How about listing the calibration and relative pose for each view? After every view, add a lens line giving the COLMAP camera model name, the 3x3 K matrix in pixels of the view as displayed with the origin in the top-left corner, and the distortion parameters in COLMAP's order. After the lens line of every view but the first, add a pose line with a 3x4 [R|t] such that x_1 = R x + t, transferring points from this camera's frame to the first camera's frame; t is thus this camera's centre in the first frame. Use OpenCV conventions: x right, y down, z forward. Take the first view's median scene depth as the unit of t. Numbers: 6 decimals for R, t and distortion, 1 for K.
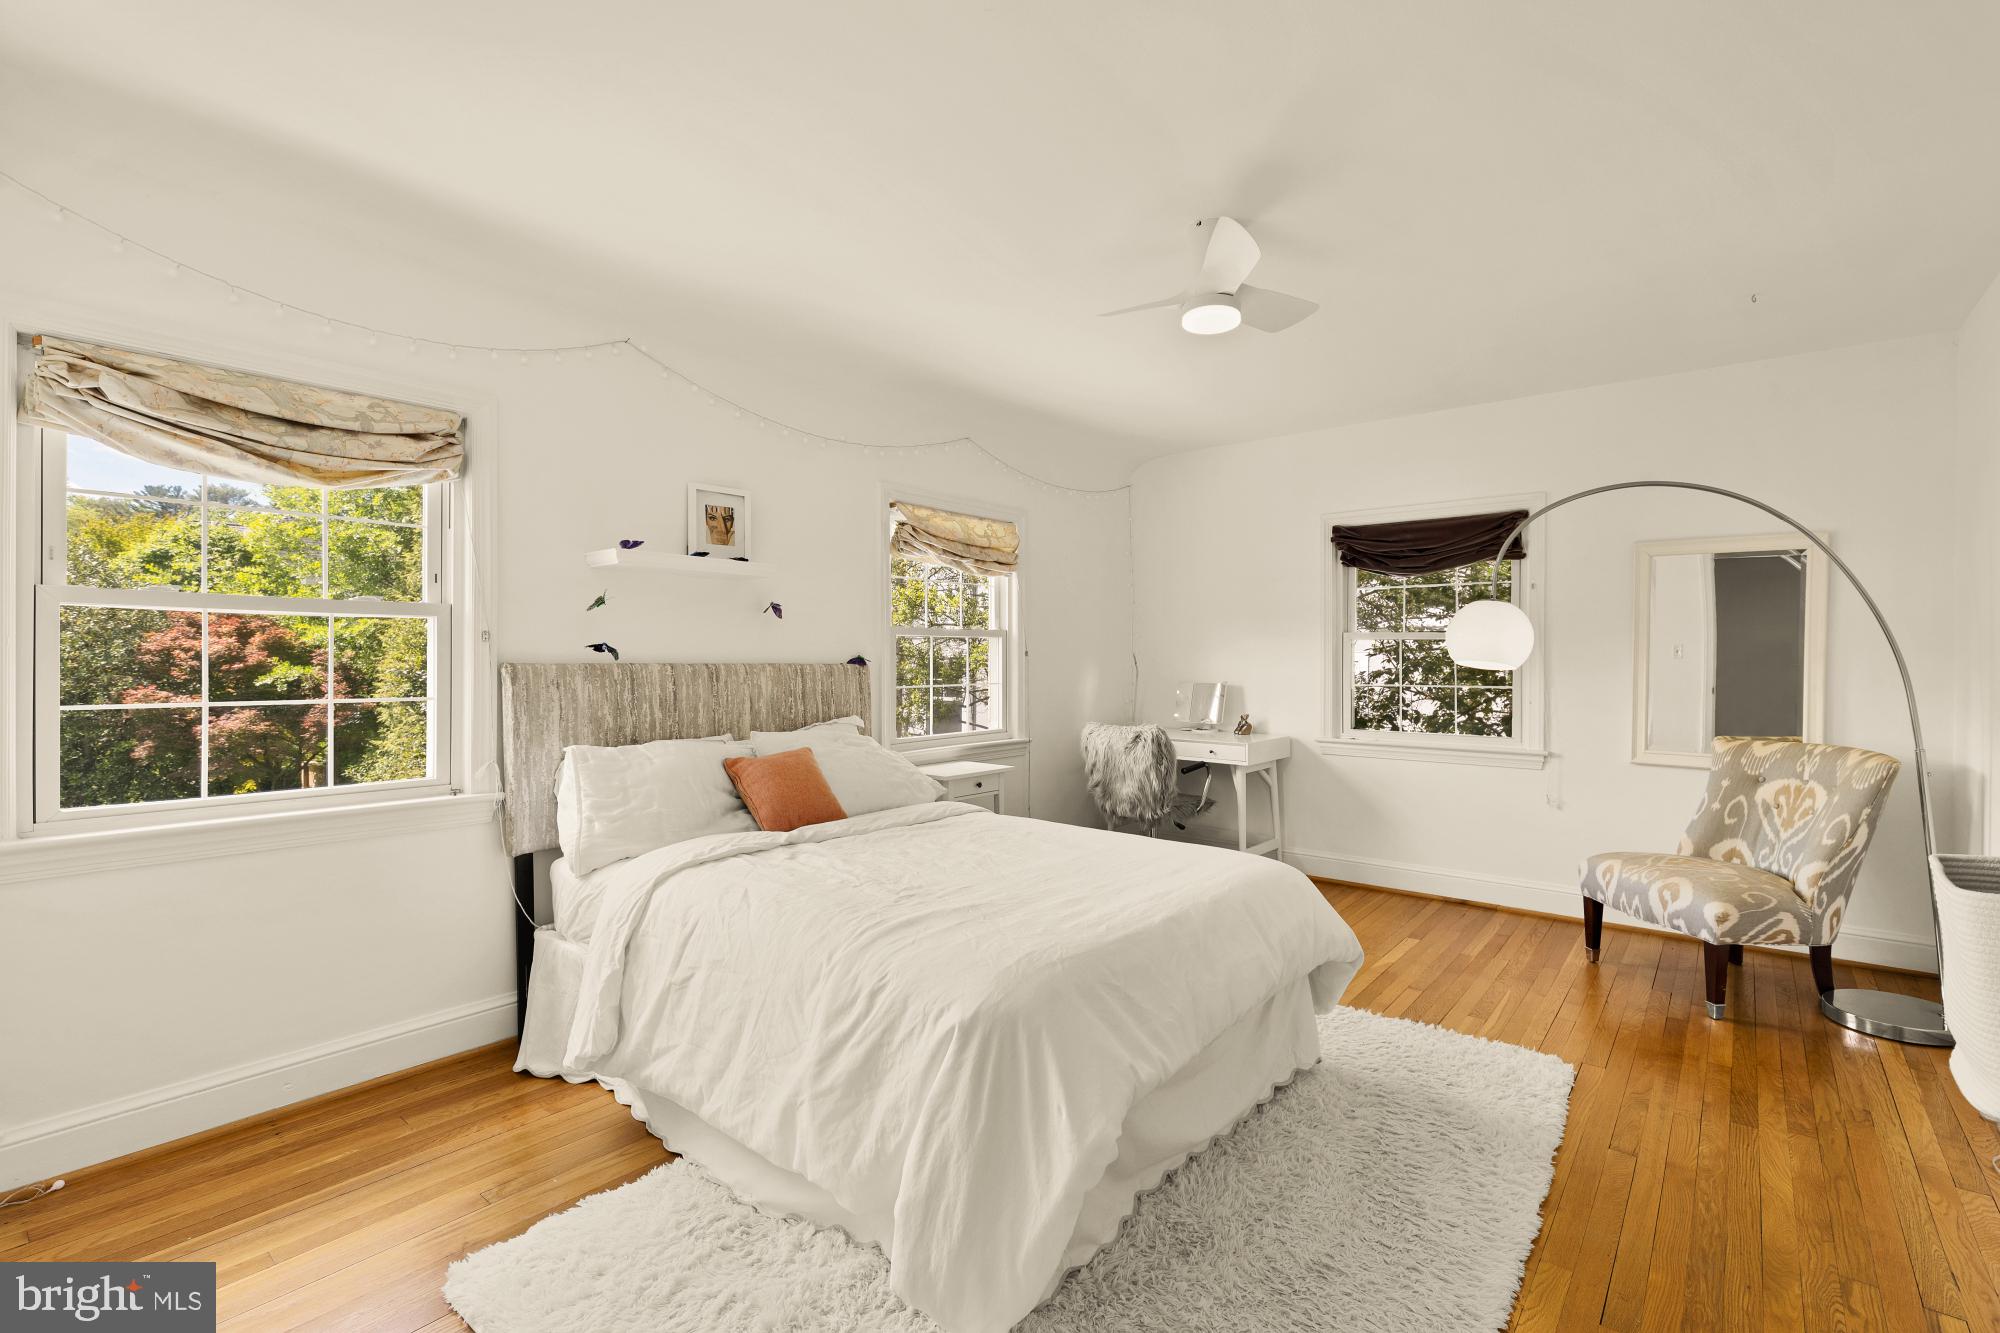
lens RADIAL K [[897.3, 0, 1008.4], [0, 897.3, 664.1], [0, 0, 1]] dist [0.010779, -0.004136]
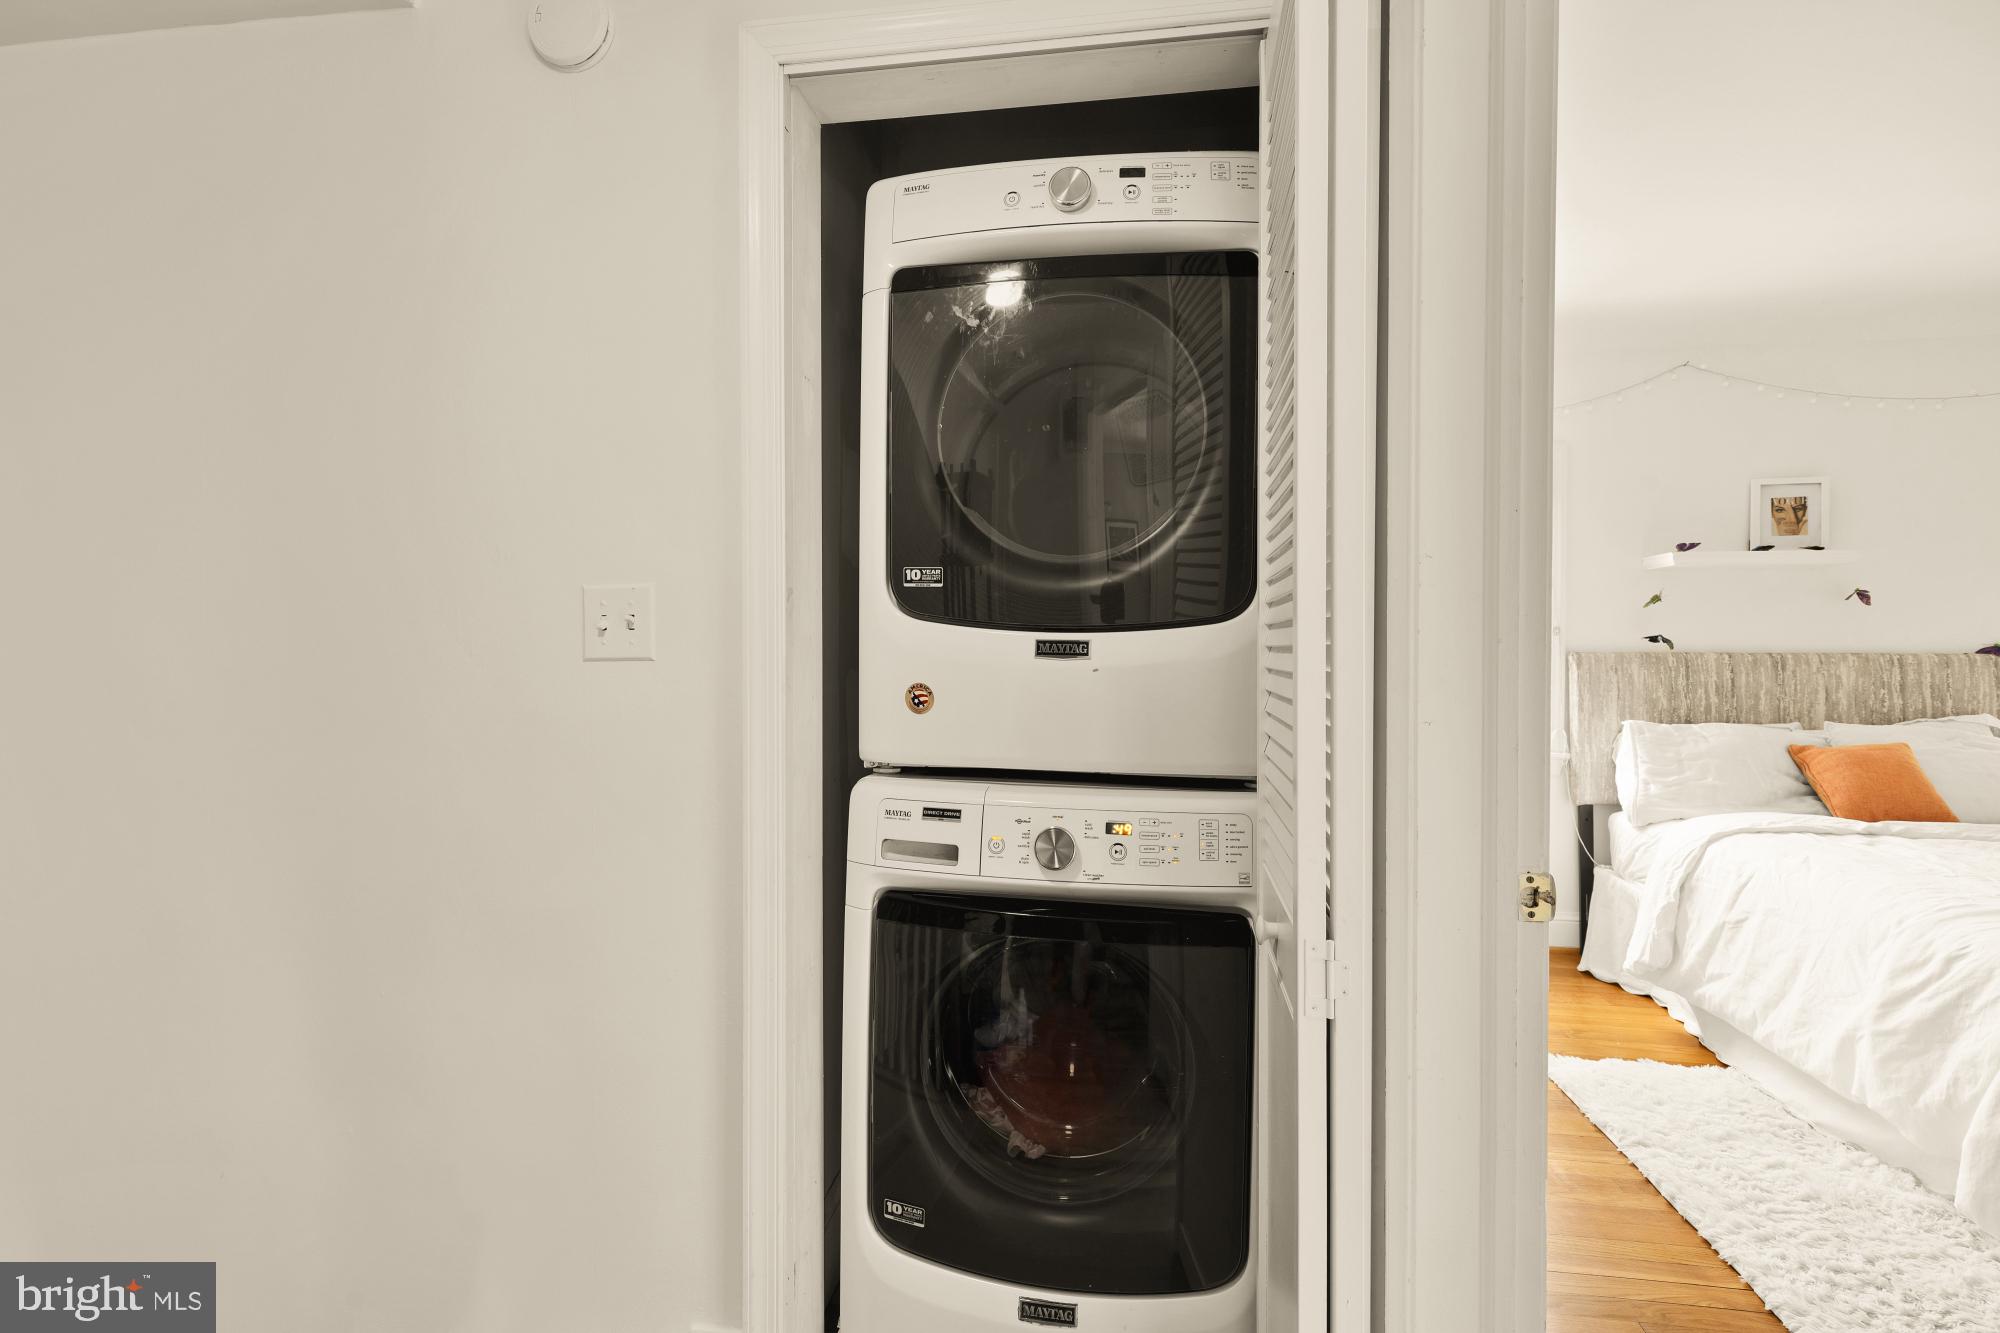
lens RADIAL K [[897.3, 0, 1008.4], [0, 897.3, 664.1], [0, 0, 1]] dist [0.010779, -0.004136]
pose [[0.510440, 0.012010, -0.859830, 0.128214], [-0.003171, 0.999922, 0.012085, 0.003072], [0.859908, -0.003442, 0.510438, -0.332388]]
